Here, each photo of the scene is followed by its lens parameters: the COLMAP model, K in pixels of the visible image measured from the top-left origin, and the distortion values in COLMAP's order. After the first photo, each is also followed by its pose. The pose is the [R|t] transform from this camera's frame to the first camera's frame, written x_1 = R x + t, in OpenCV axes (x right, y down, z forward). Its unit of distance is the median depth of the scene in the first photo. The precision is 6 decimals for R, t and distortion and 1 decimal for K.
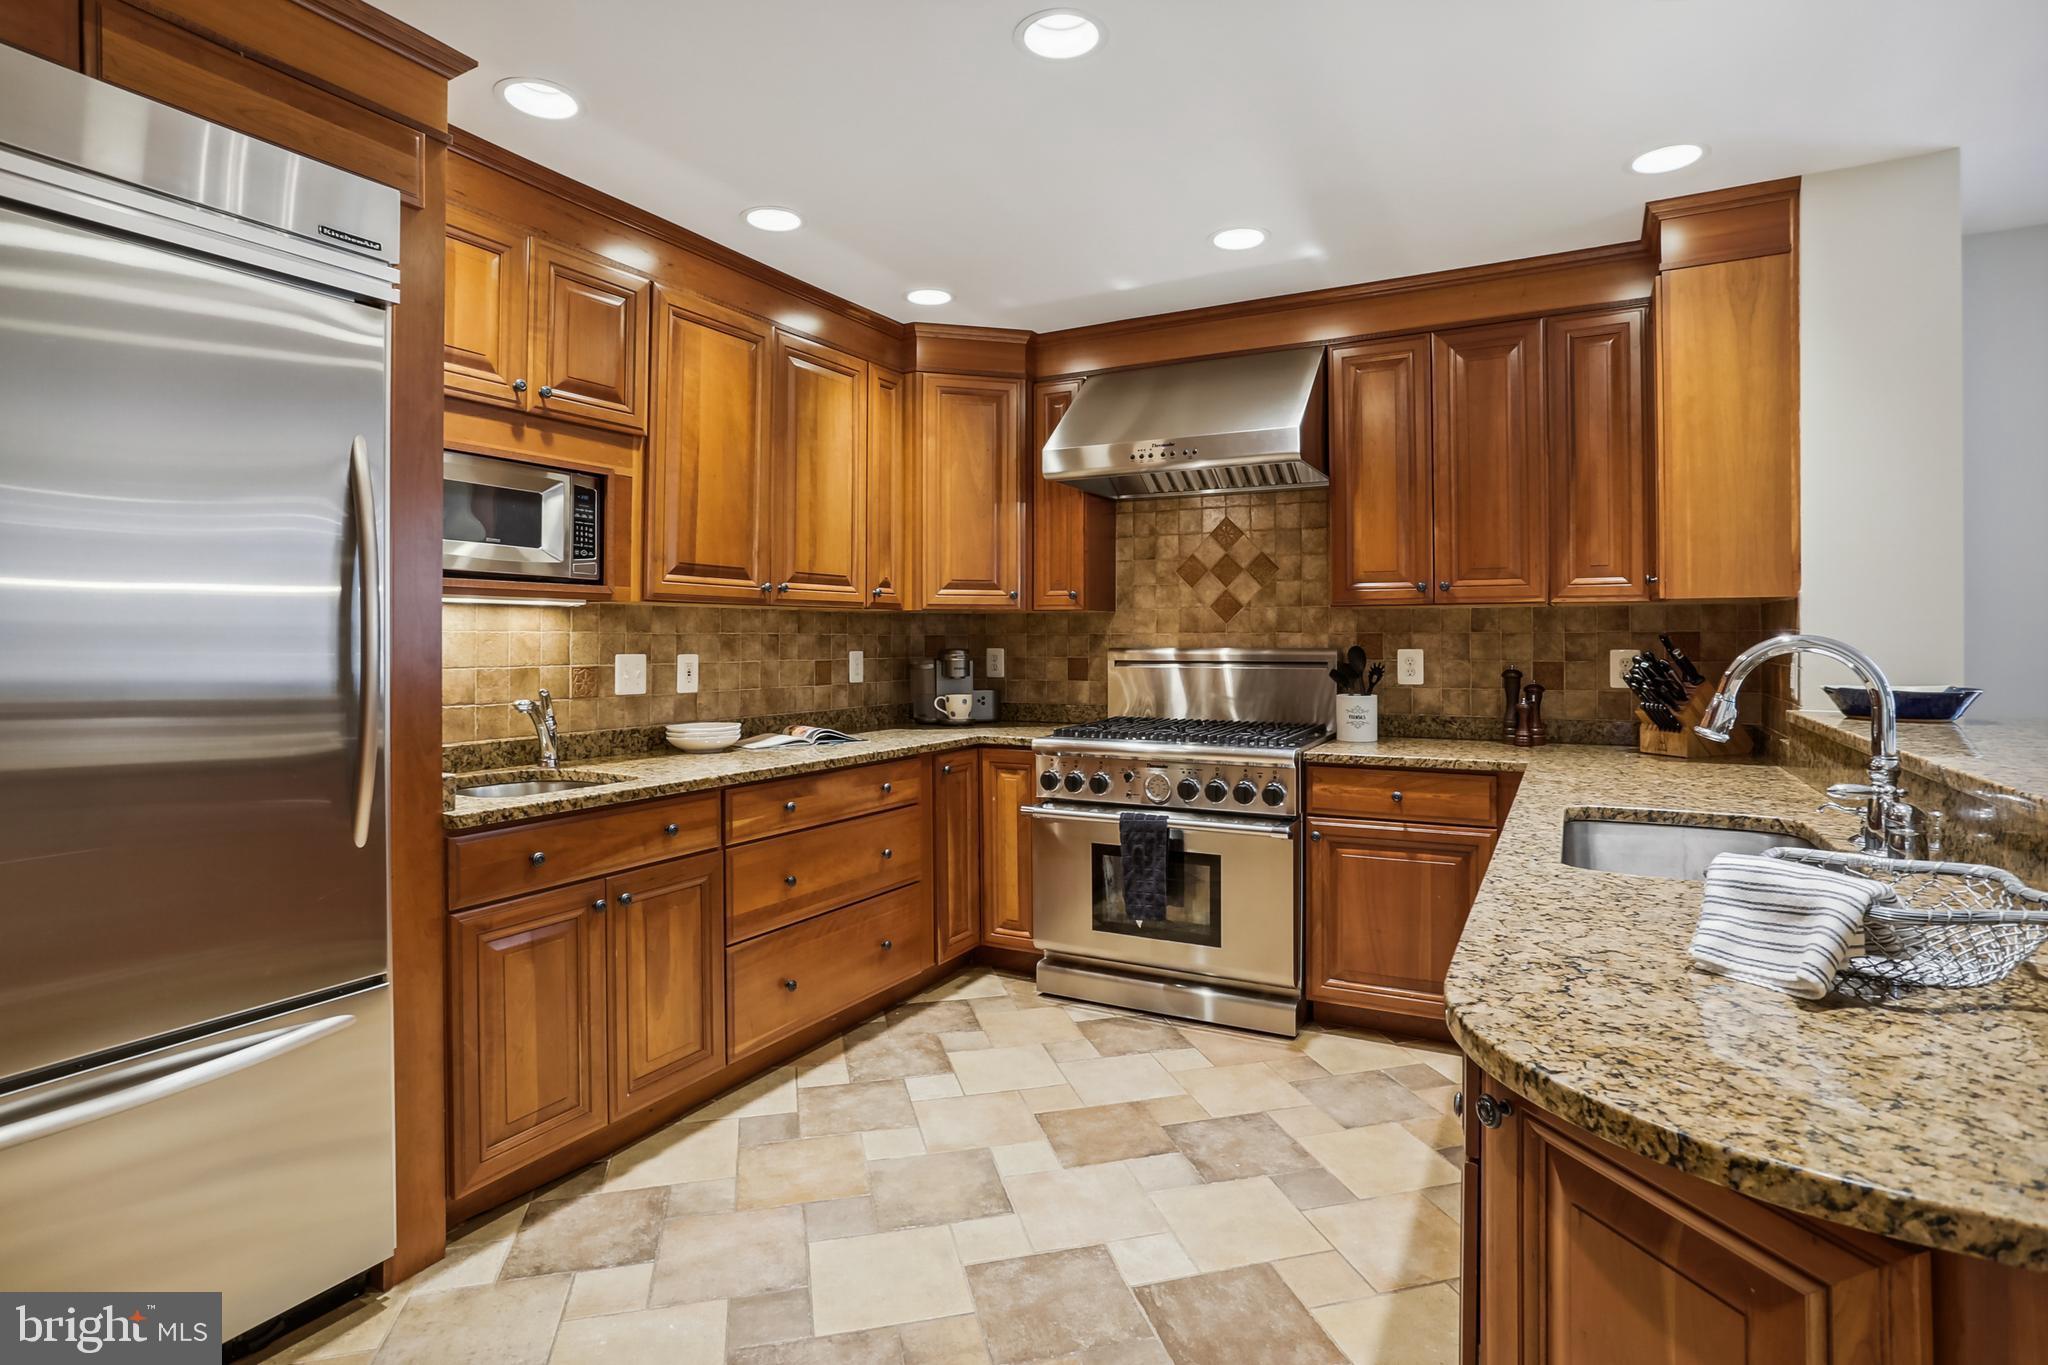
lens RADIAL K [[1007.3, 0, 1028.8], [0, 1007.3, 661.3], [0, 0, 1]] dist [-0.063793, 0.038847]
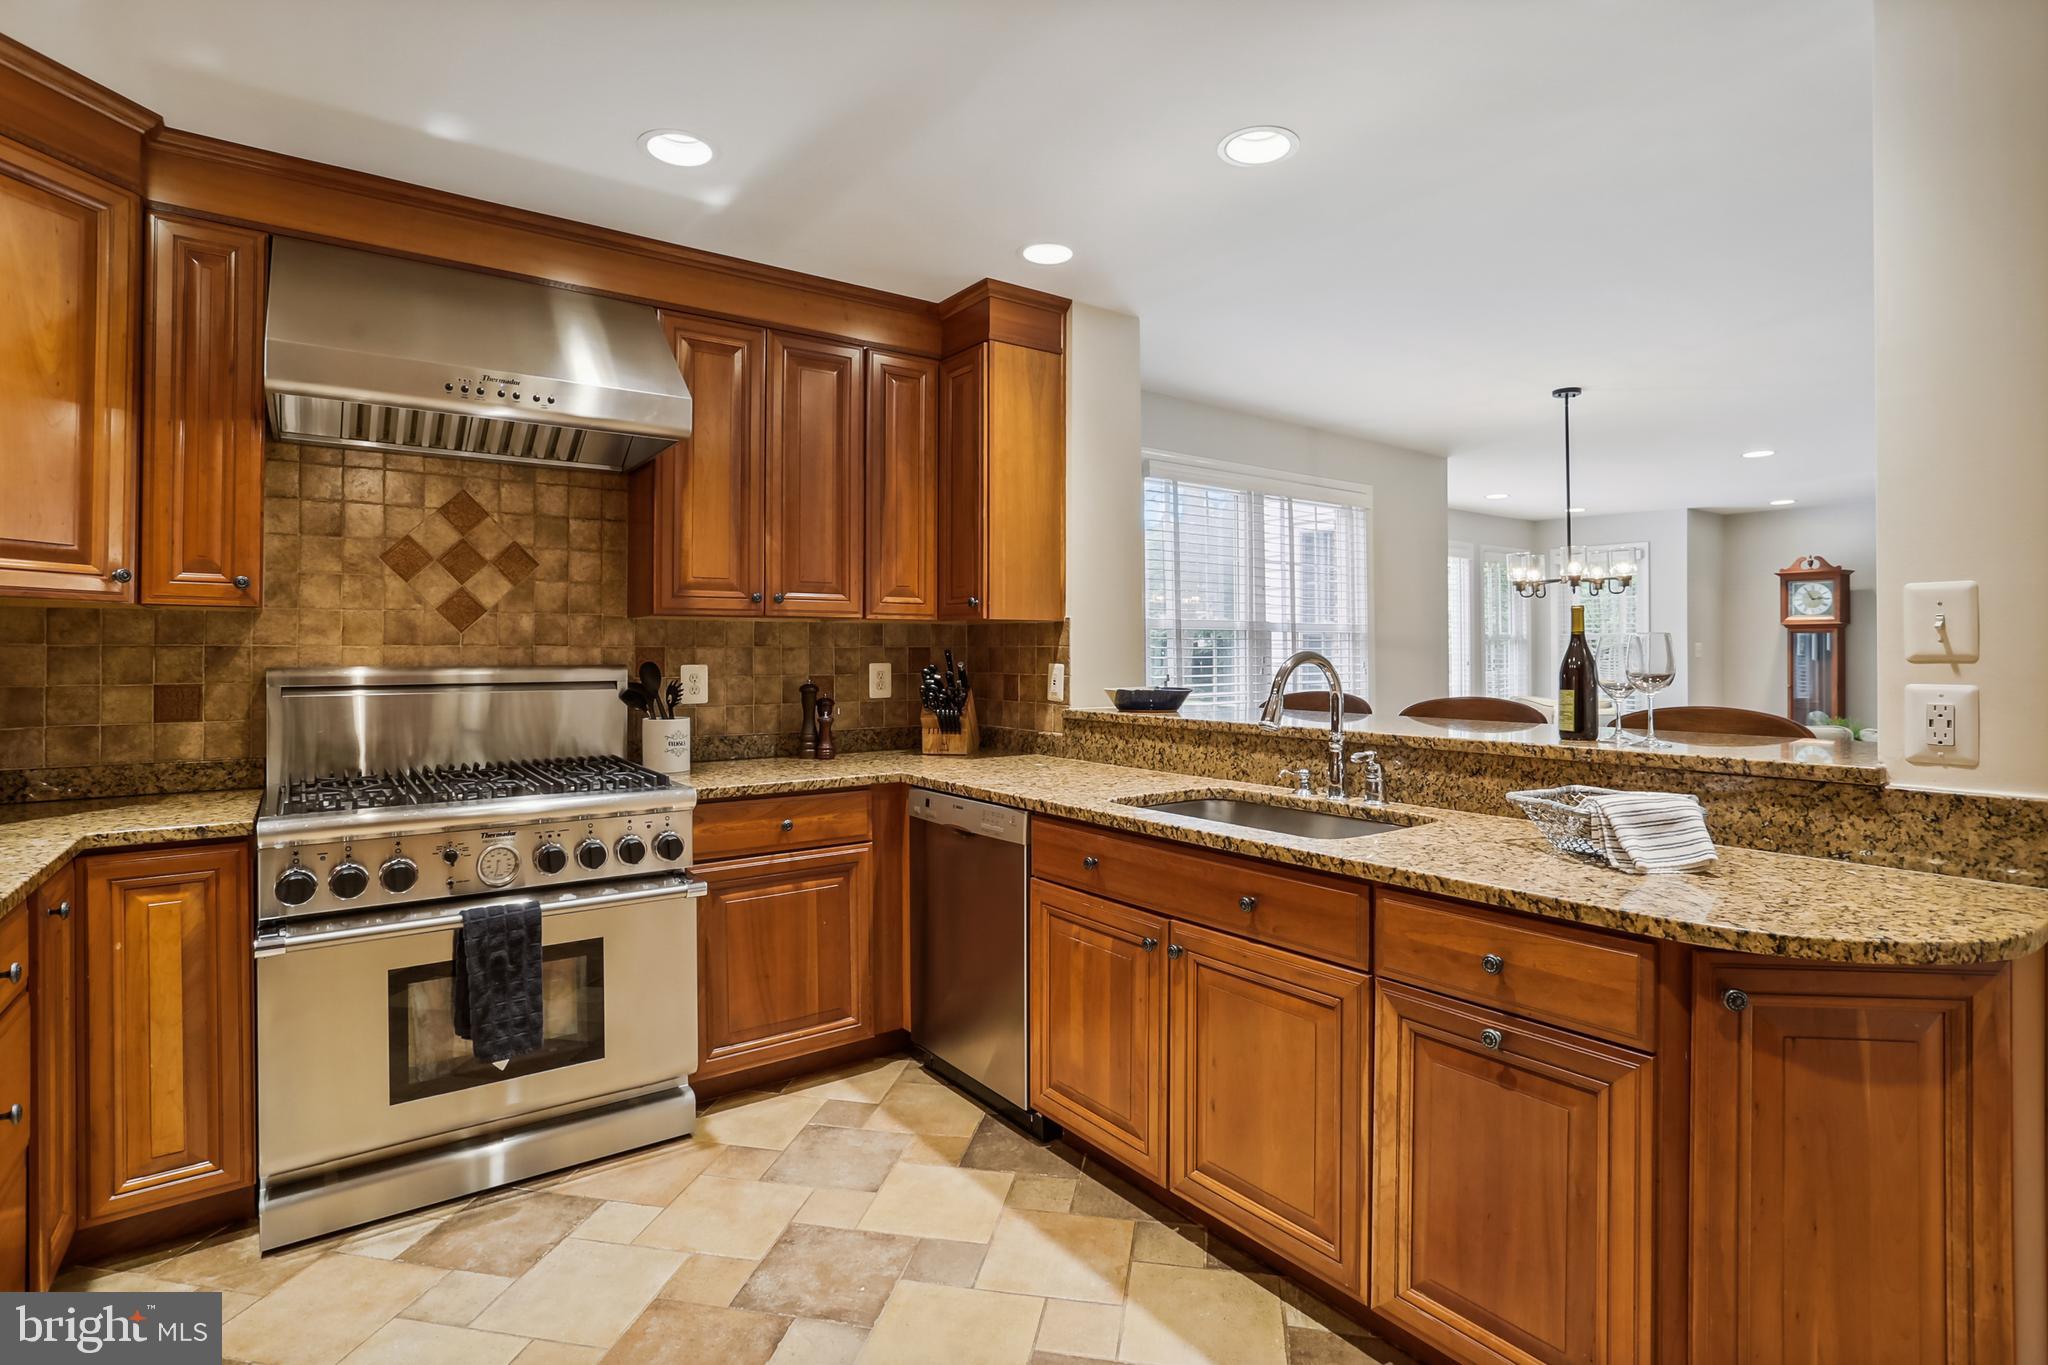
lens RADIAL K [[1007.3, 0, 1028.8], [0, 1007.3, 661.3], [0, 0, 1]] dist [-0.063793, 0.038847]
pose [[0.437543, -0.006207, 0.899176, -0.320518], [0.019447, 0.999808, -0.002561, -0.007522], [-0.898987, 0.018607, 0.437580, 0.346988]]
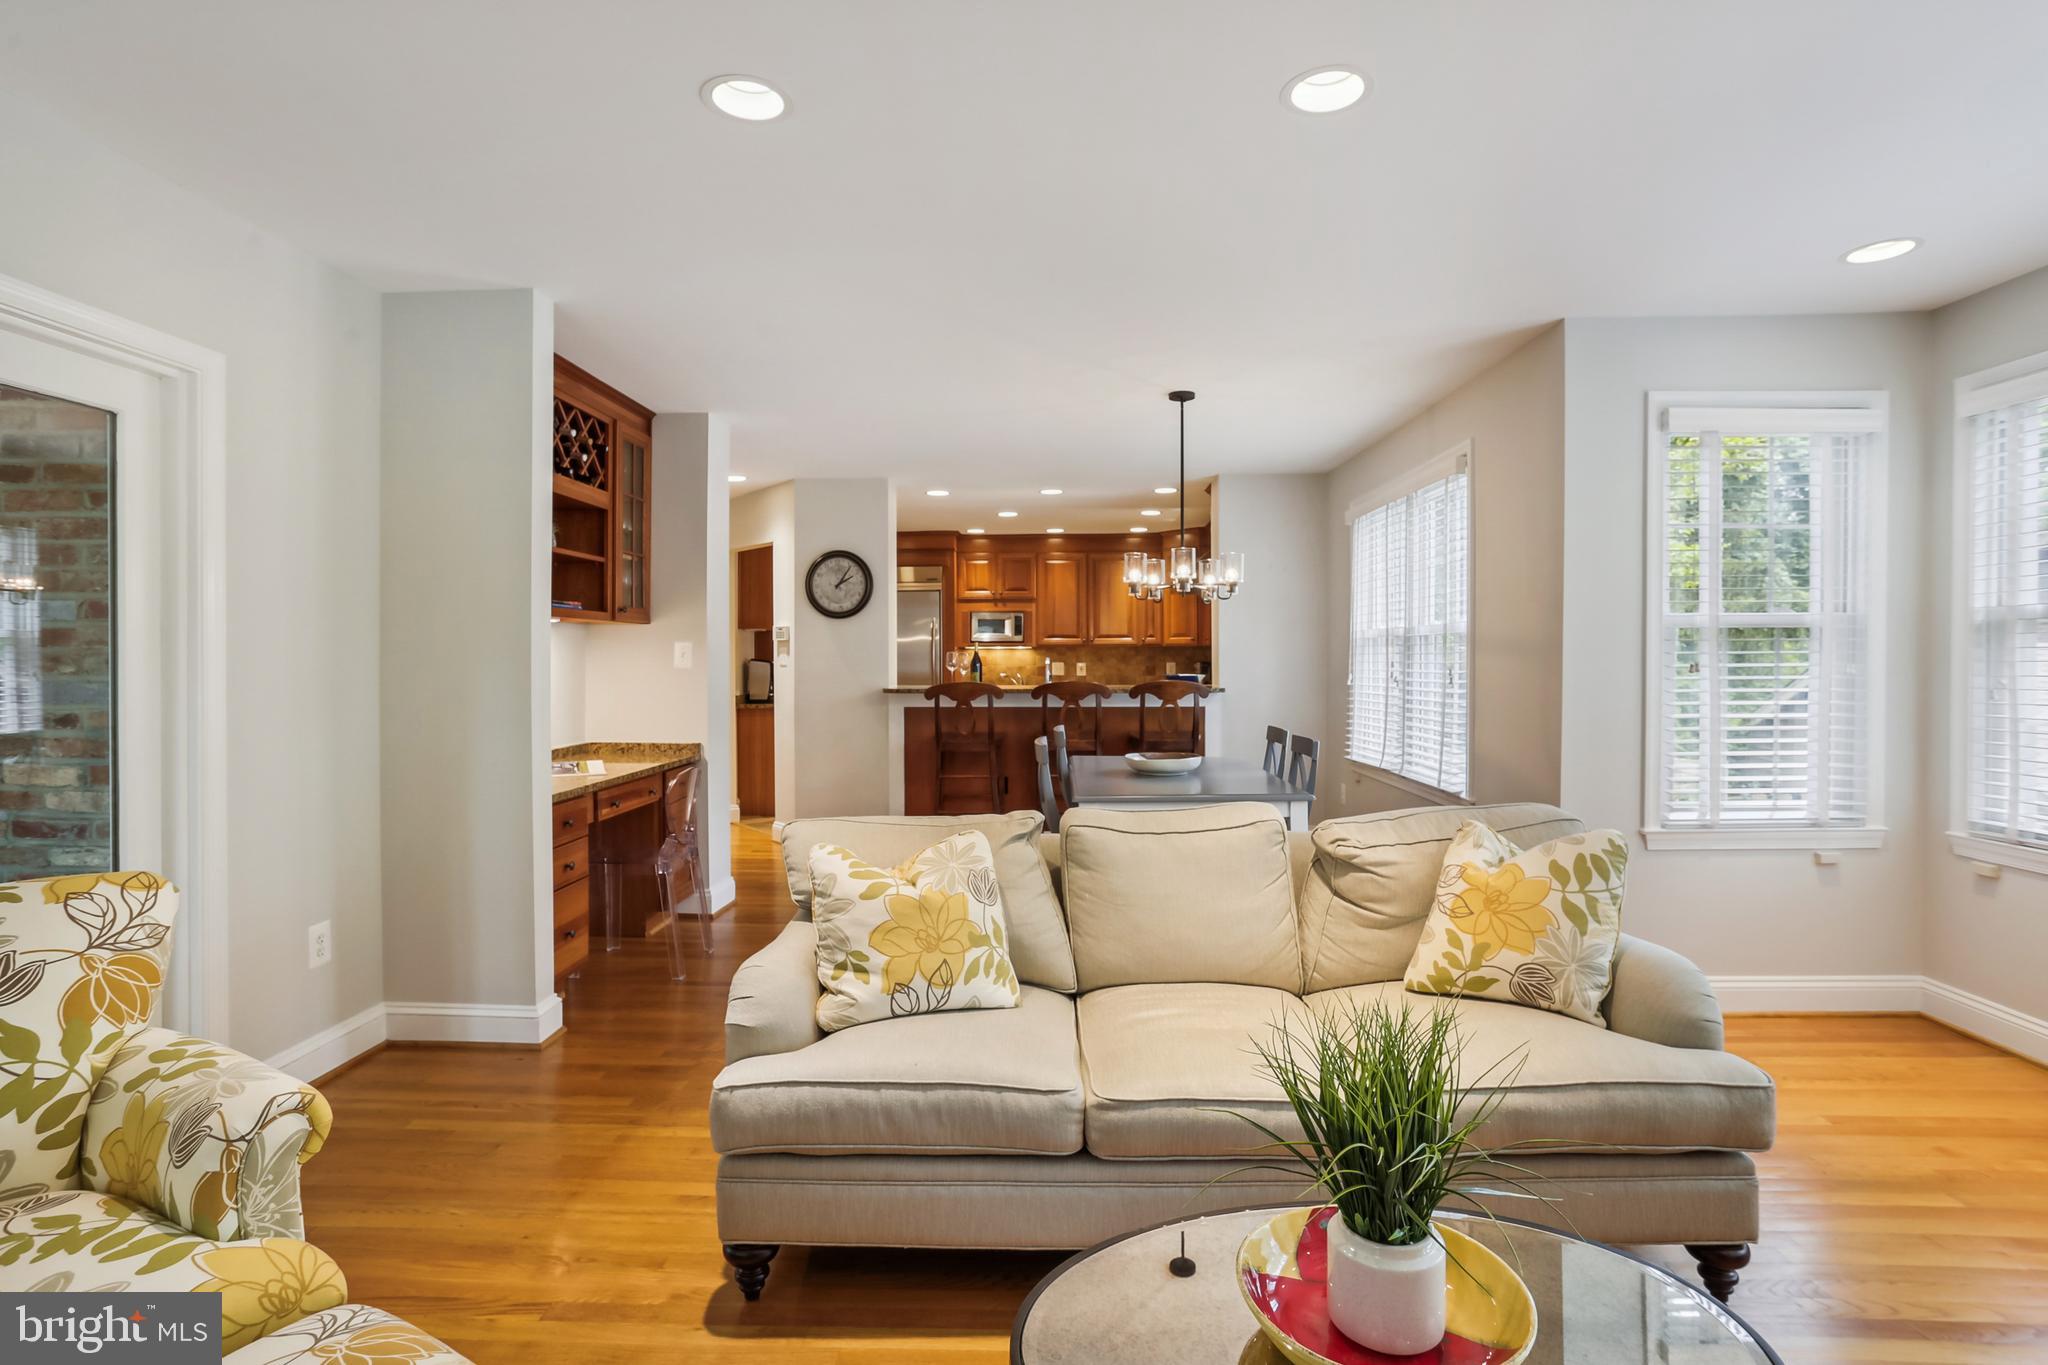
lens RADIAL K [[1014.9, 0, 1024.0], [0, 1014.9, 682.5], [0, 0, 1]] dist [-0.062462, 0.039841]
pose [[0.448298, 0.022553, -0.893599, 2.216866], [-0.017181, 0.999714, 0.016612, 0.004891], [0.893719, 0.007906, 0.448558, -0.494686]]
